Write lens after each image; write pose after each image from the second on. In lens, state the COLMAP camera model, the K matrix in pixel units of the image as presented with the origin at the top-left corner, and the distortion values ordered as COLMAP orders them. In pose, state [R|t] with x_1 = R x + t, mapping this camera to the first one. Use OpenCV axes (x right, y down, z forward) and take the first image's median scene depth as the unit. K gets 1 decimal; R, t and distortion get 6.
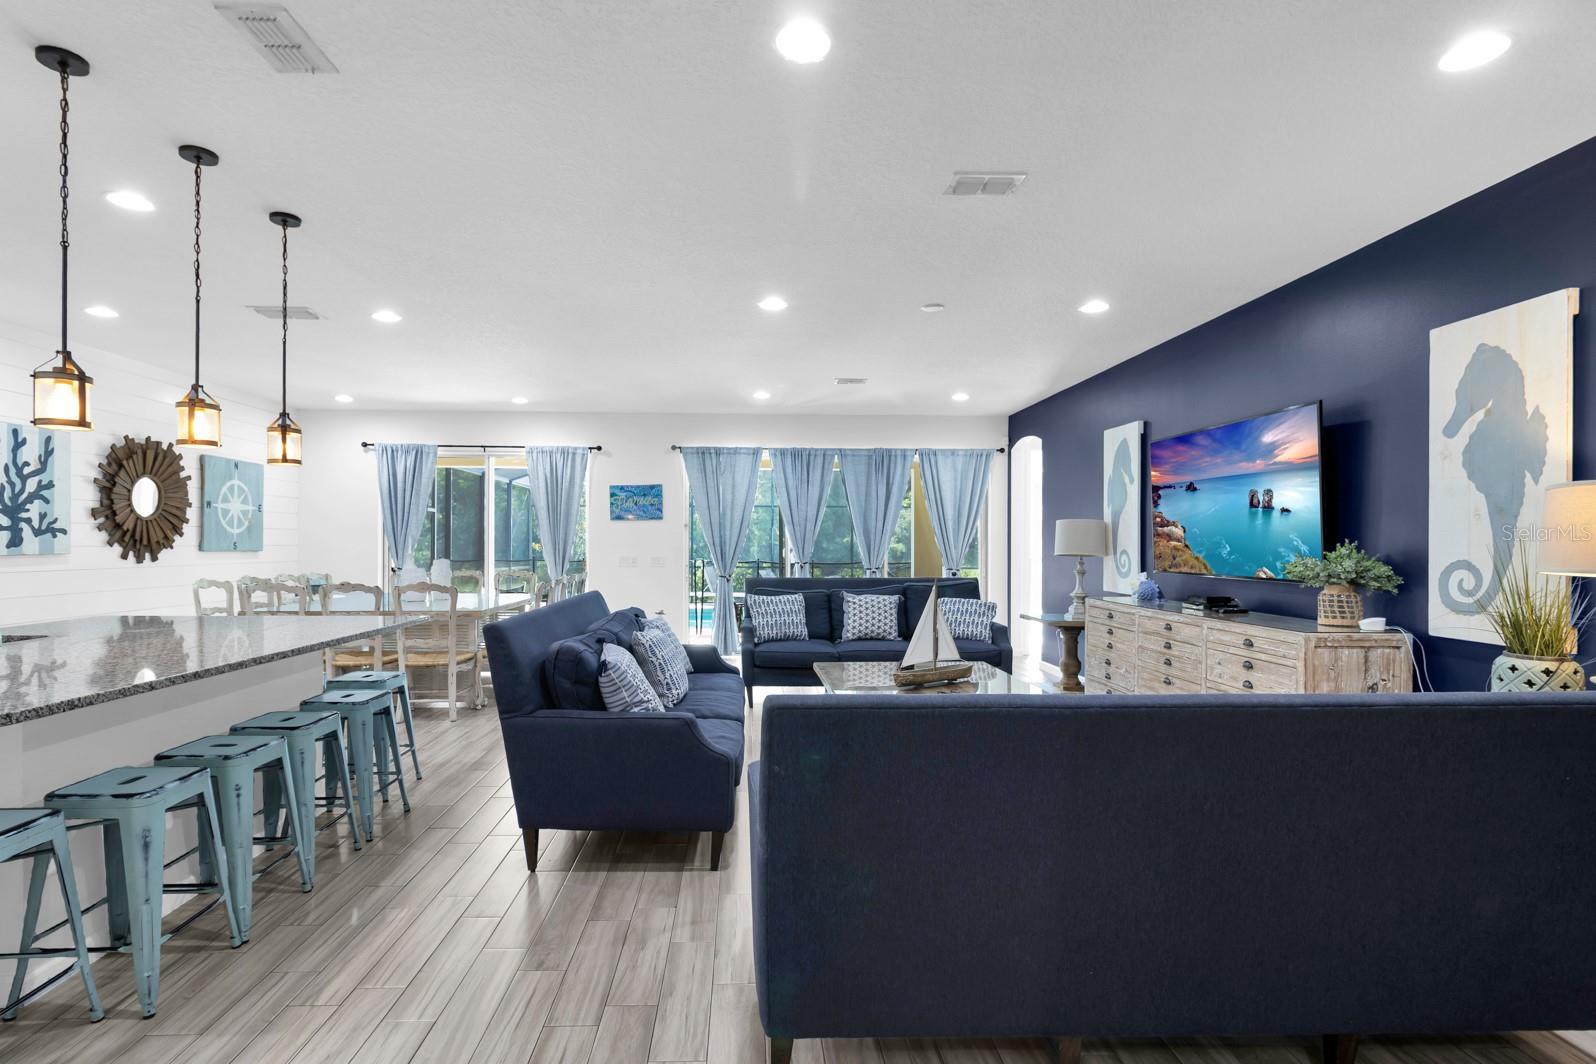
lens RADIAL K [[783.9, 0, 762.1], [0, 783.9, 545.7], [0, 0, 1]] dist [0.004921, 0.000172]
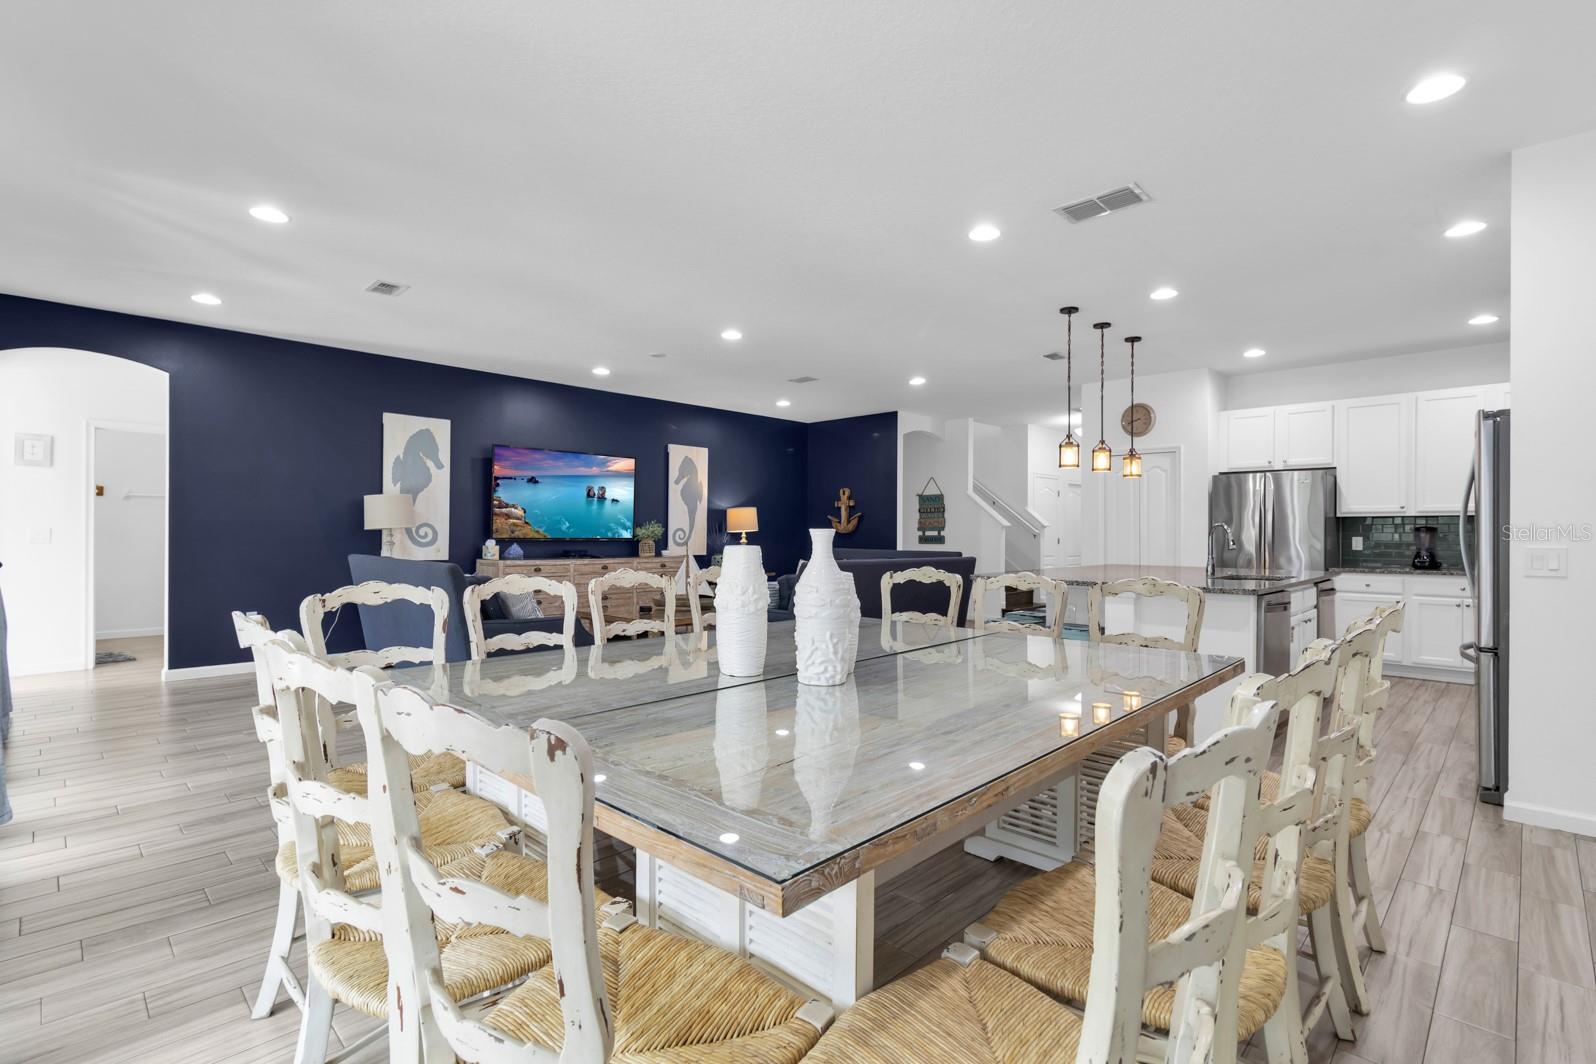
lens RADIAL K [[743.3, 0, 804.8], [0, 743.3, 531.8], [0, 0, 1]] dist [0.000518, 0.000037]
pose [[-0.696117, -0.005656, 0.717906, -0.749968], [-0.005616, 0.999981, 0.002432, 0.013102], [-0.717907, -0.002339, -0.696135, 1.387480]]
